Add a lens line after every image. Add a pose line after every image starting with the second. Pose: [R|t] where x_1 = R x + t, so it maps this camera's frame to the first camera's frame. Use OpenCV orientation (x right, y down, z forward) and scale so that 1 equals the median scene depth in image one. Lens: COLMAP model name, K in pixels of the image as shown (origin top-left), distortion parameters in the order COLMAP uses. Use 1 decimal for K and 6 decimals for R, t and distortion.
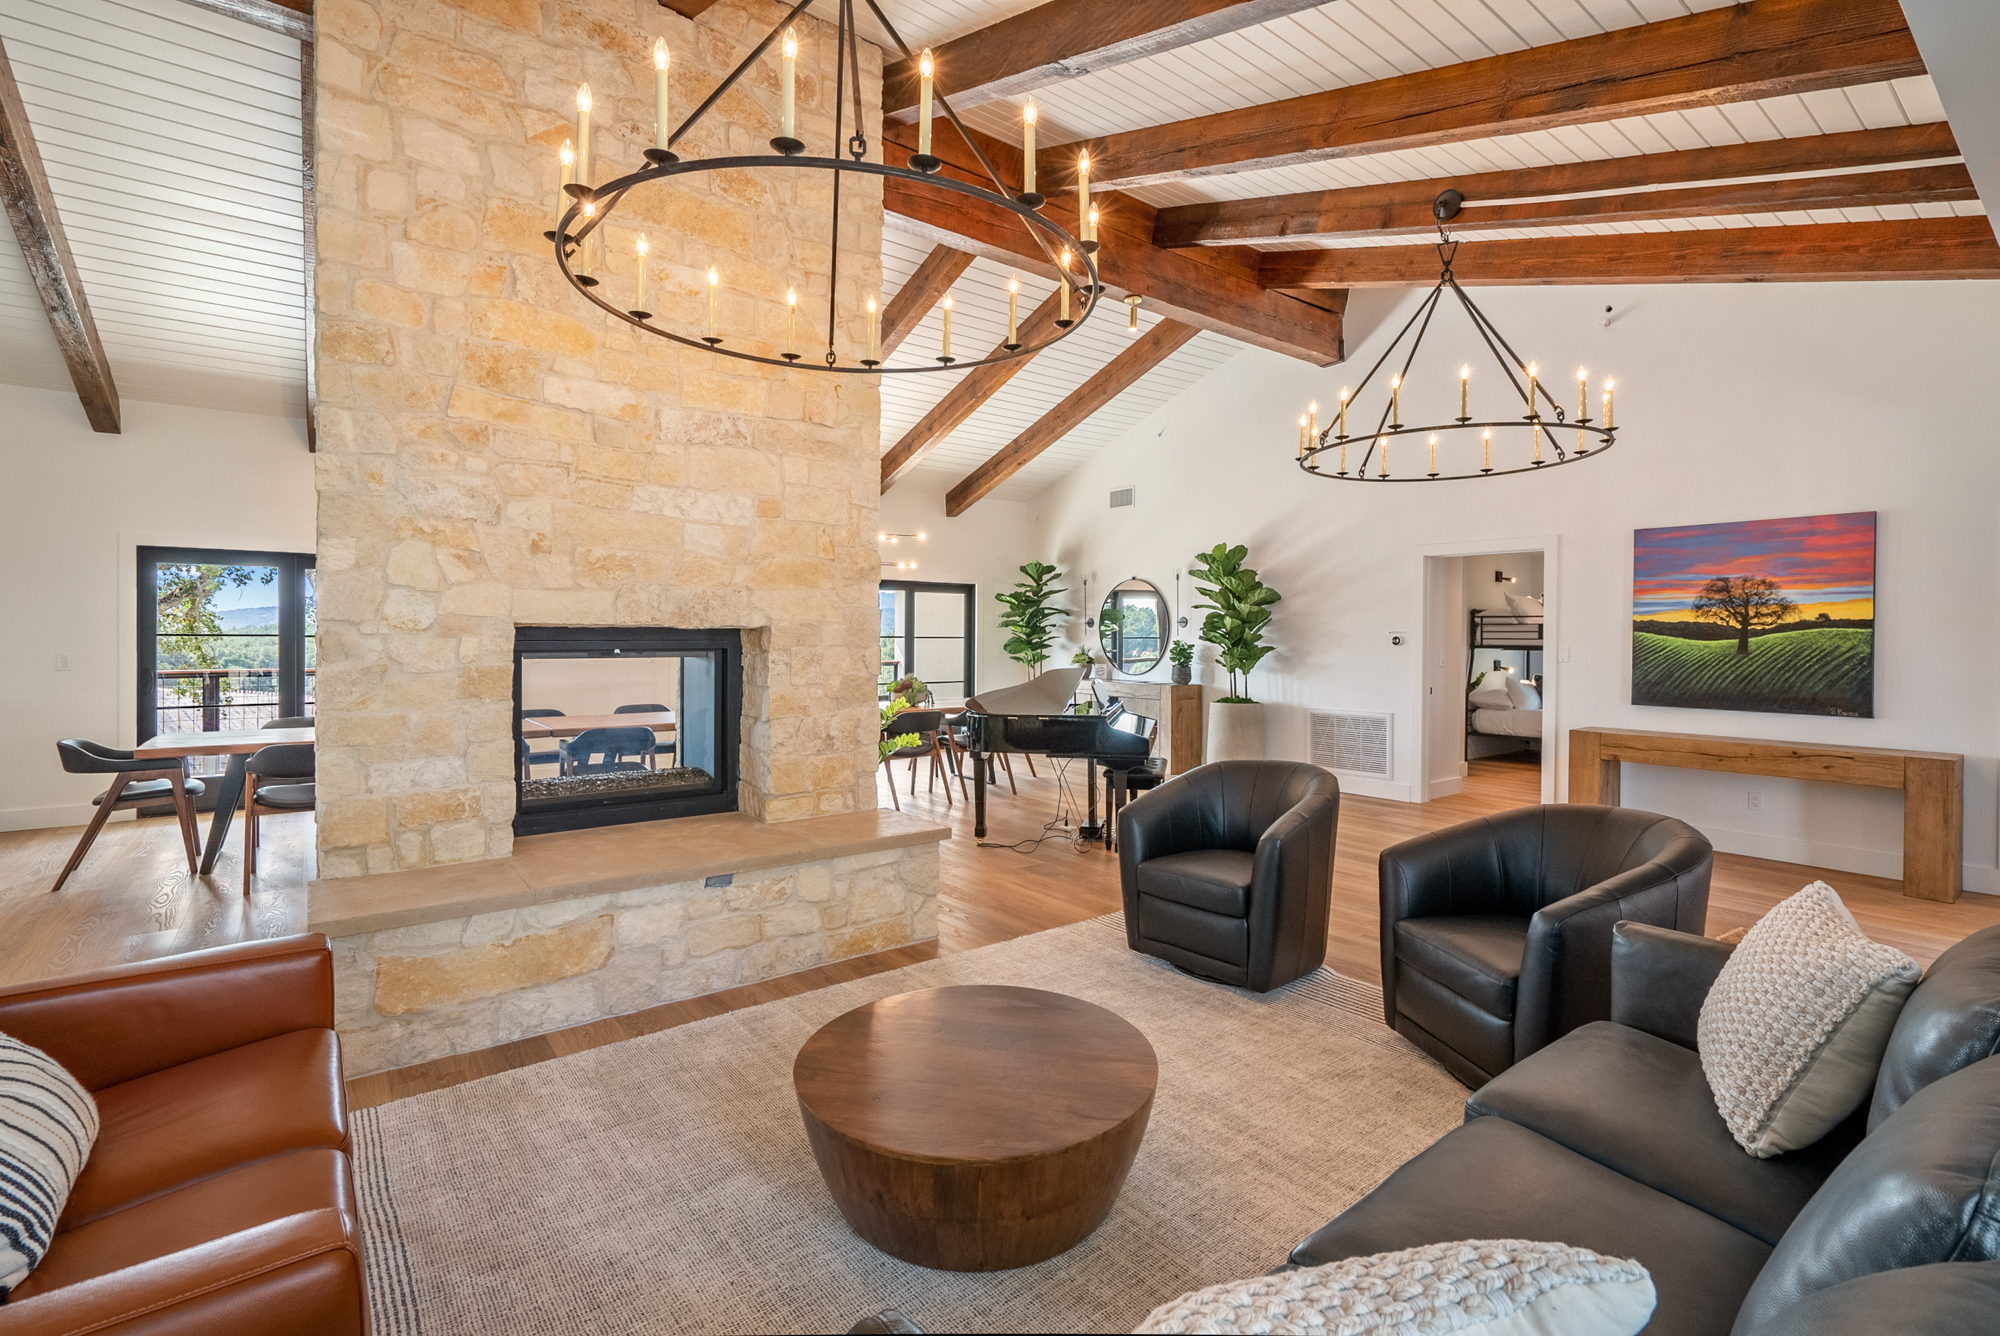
lens RADIAL K [[913.3, 0, 1001.8], [0, 913.3, 656.1], [0, 0, 1]] dist [-0.001724, -0.000084]
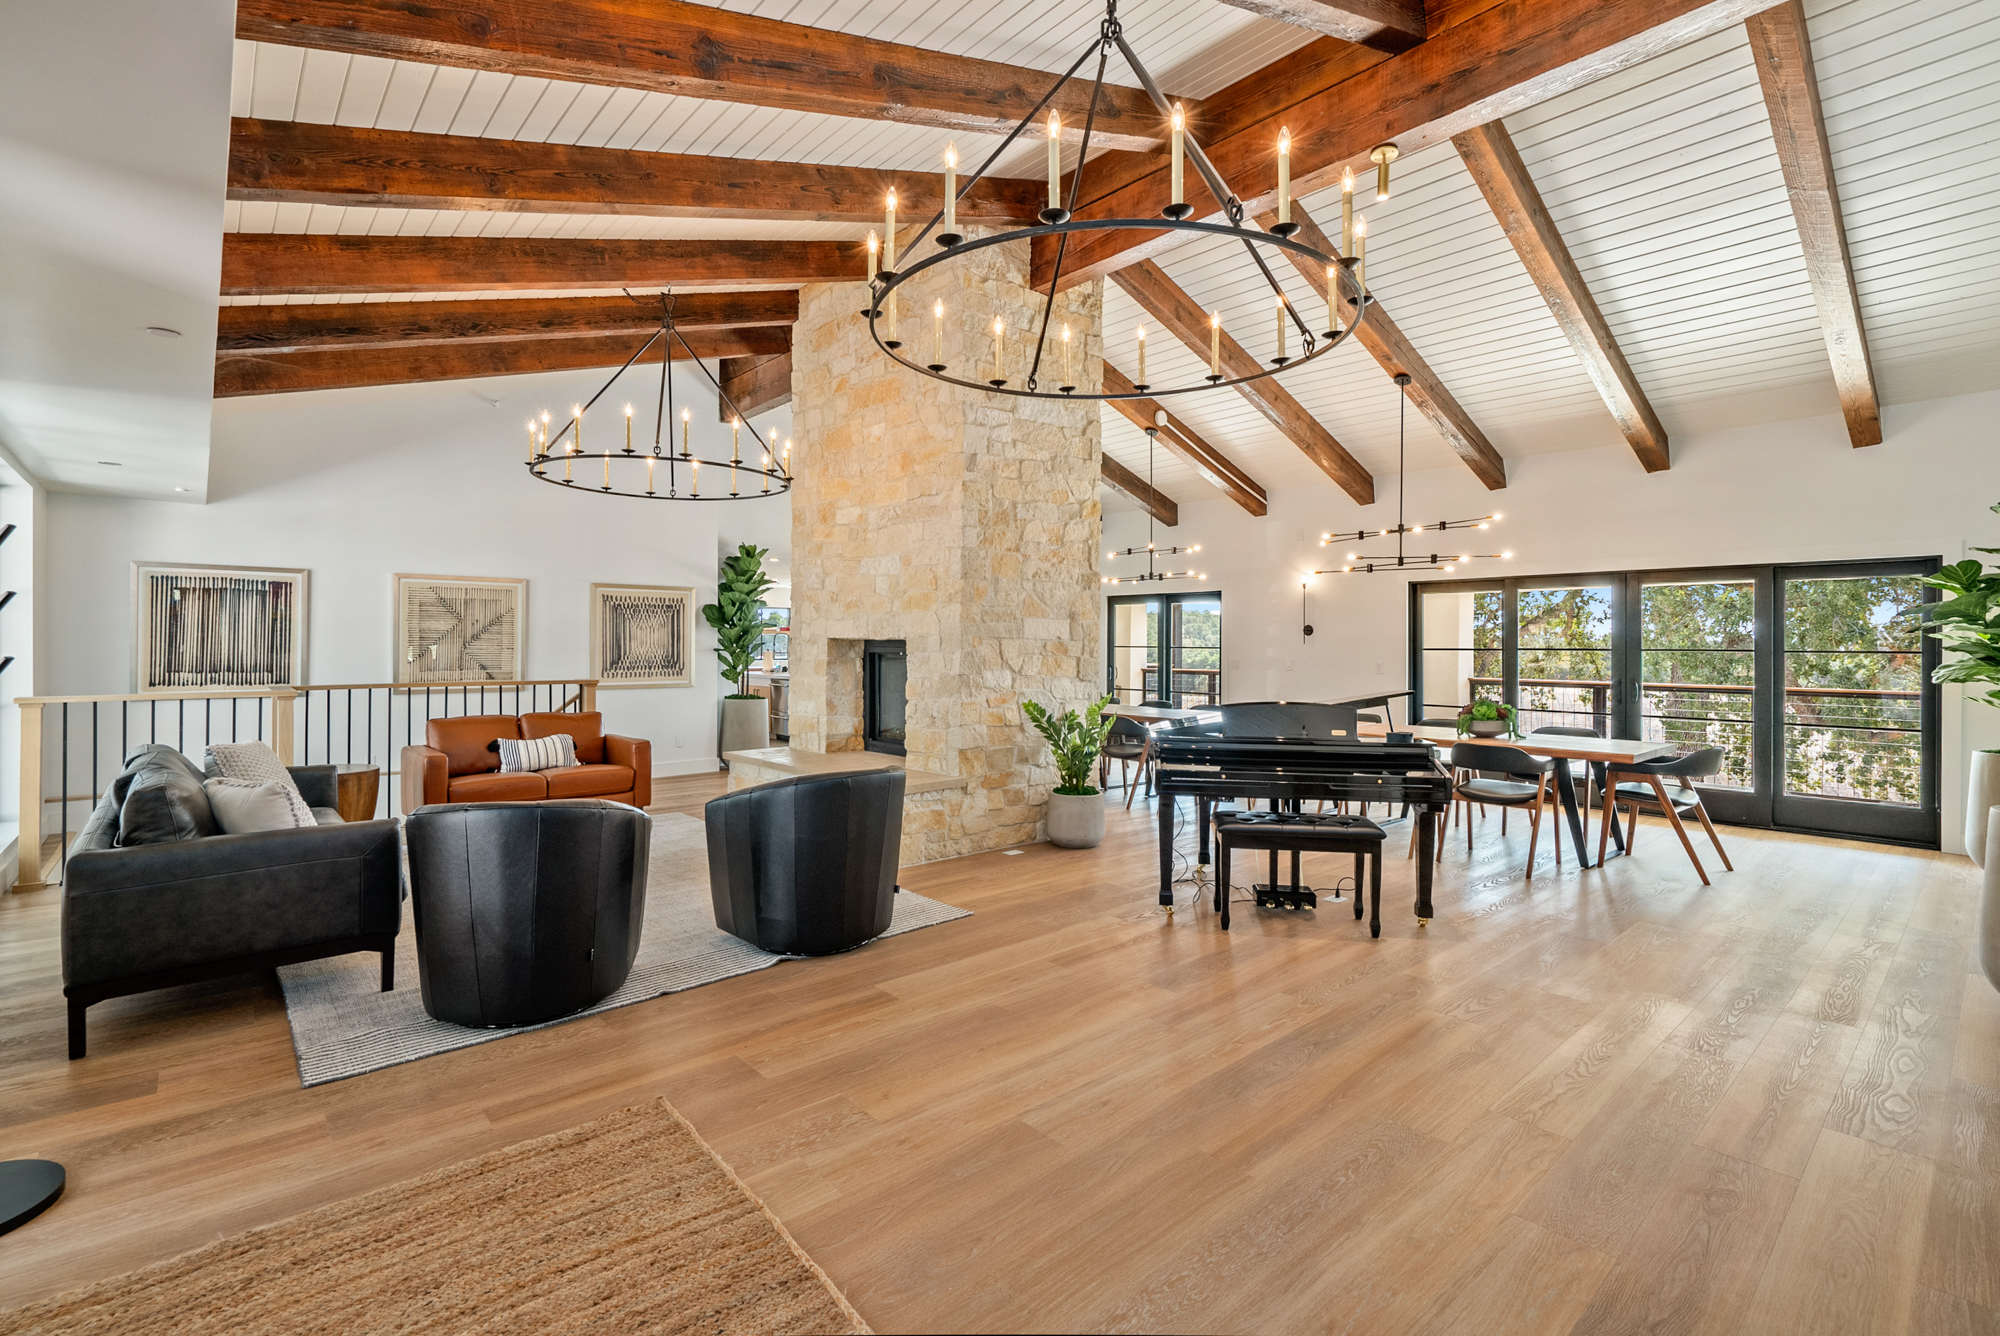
lens RADIAL K [[913.3, 0, 1003.4], [0, 913.3, 651.0], [0, 0, 1]] dist [-0.001724, -0.000084]
pose [[0.063239, 0.005733, -0.997982, 1.230177], [-0.026861, 0.999631, 0.004040, -0.020630], [0.997637, 0.026551, 0.063370, 1.033180]]
